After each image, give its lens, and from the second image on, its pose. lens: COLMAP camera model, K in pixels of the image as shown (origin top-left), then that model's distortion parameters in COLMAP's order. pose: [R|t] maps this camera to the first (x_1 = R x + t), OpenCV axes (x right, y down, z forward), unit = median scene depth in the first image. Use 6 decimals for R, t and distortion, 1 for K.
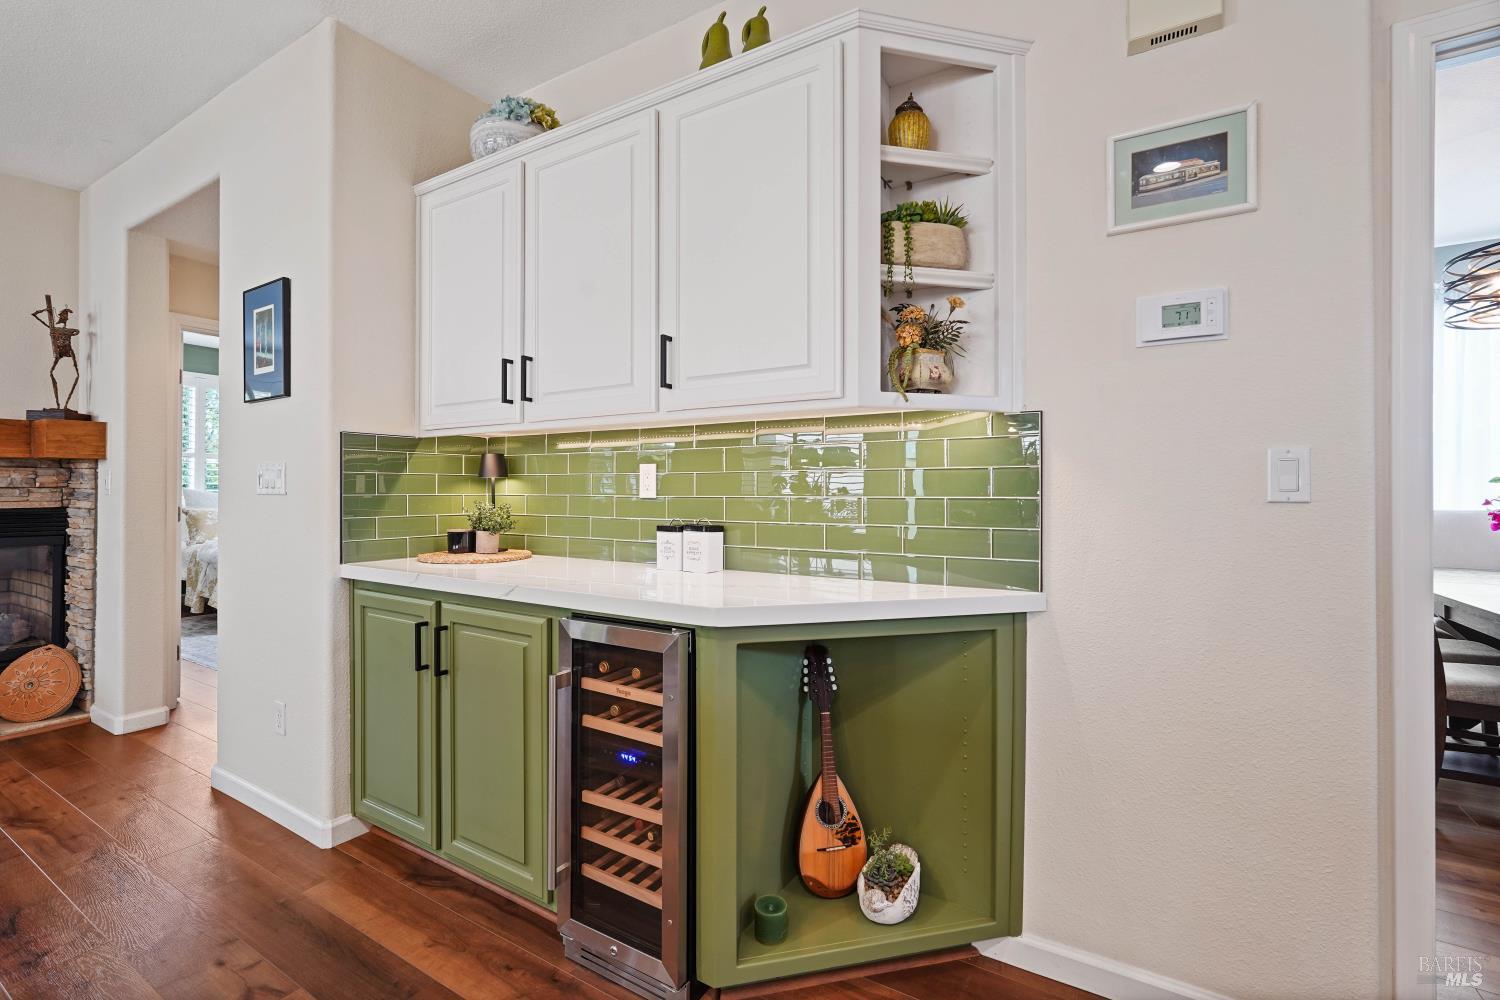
lens RADIAL K [[674.2, 0, 749.2], [0, 674.2, 483.9], [0, 0, 1]] dist [-0.003022, 0.000017]
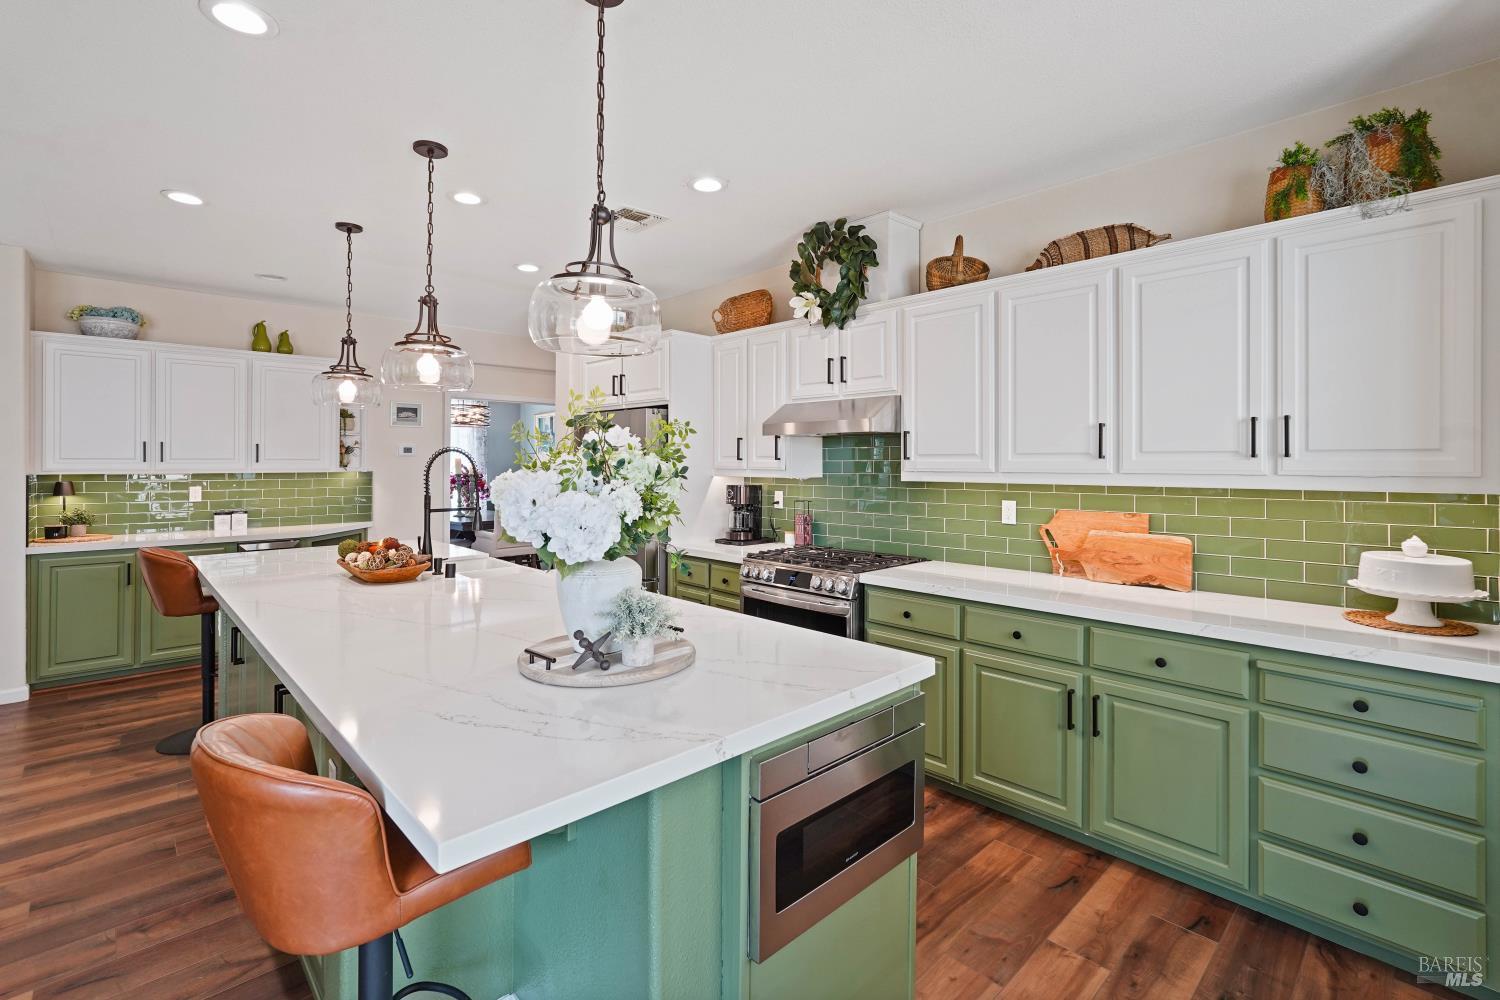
lens RADIAL K [[674.2, 0, 729.5], [0, 674.2, 456.4], [0, 0, 1]] dist [-0.003022, 0.000017]
pose [[0.268461, 0.010642, 0.963232, -2.530399], [-0.009518, 0.999919, -0.008395, -0.175680], [-0.963244, -0.006914, 0.268540, -1.815956]]
